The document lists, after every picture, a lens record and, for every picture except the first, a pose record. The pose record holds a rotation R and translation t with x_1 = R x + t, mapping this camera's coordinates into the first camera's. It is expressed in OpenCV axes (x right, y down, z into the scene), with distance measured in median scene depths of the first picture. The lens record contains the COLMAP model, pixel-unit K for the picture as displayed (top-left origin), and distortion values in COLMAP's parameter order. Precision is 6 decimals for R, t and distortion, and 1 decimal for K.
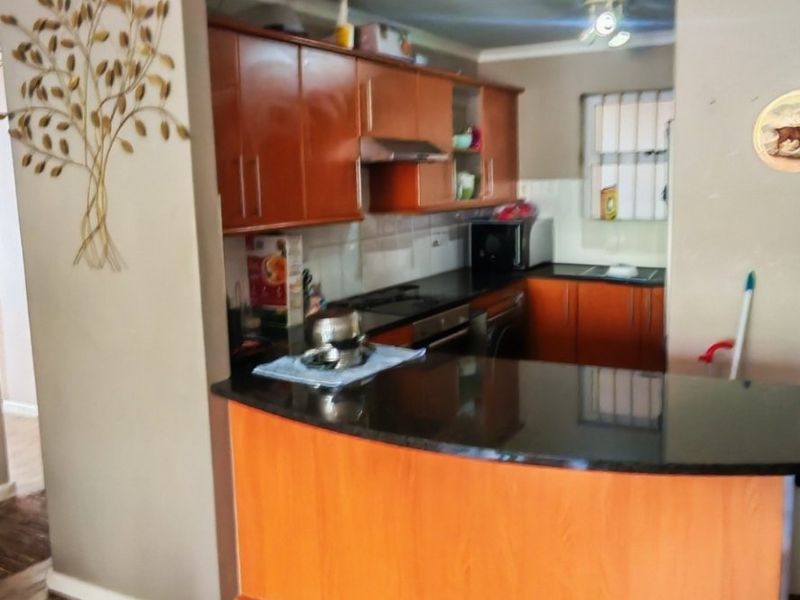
lens RADIAL K [[804.5, 0, 400.0], [0, 804.5, 300.0], [0, 0, 1]] dist [-0.015230, -0.014309]
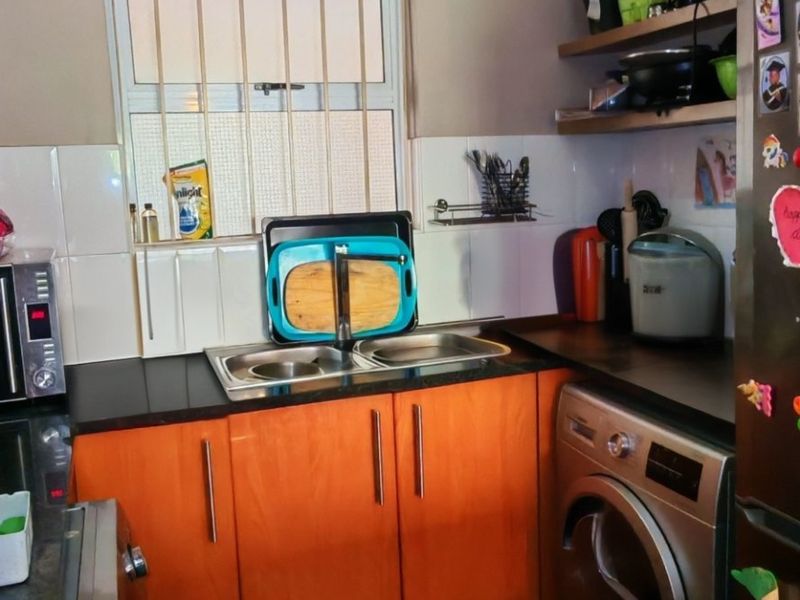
lens RADIAL K [[804.5, 0, 400.0], [0, 804.5, 300.0], [0, 0, 1]] dist [-0.015230, -0.014309]
pose [[0.663063, -0.124862, 0.738077, 0.009044], [0.145155, 0.988722, 0.036863, -0.069103], [-0.734356, 0.082693, 0.673709, 0.645479]]
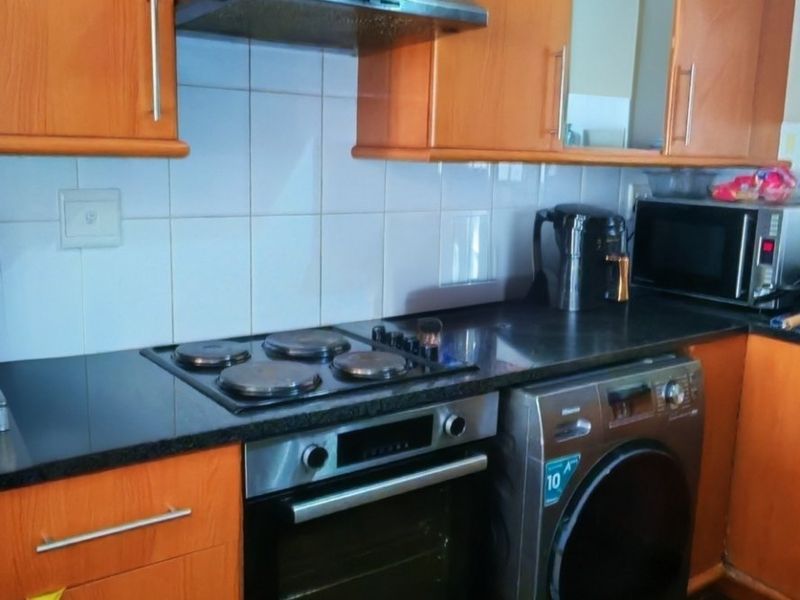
lens RADIAL K [[804.5, 0, 400.0], [0, 804.5, 300.0], [0, 0, 1]] dist [-0.015230, -0.014309]
pose [[0.903497, 0.110931, -0.413990, 0.155251], [-0.102318, 0.993822, 0.043001, -0.041088], [0.416202, 0.003508, 0.909265, 0.481290]]
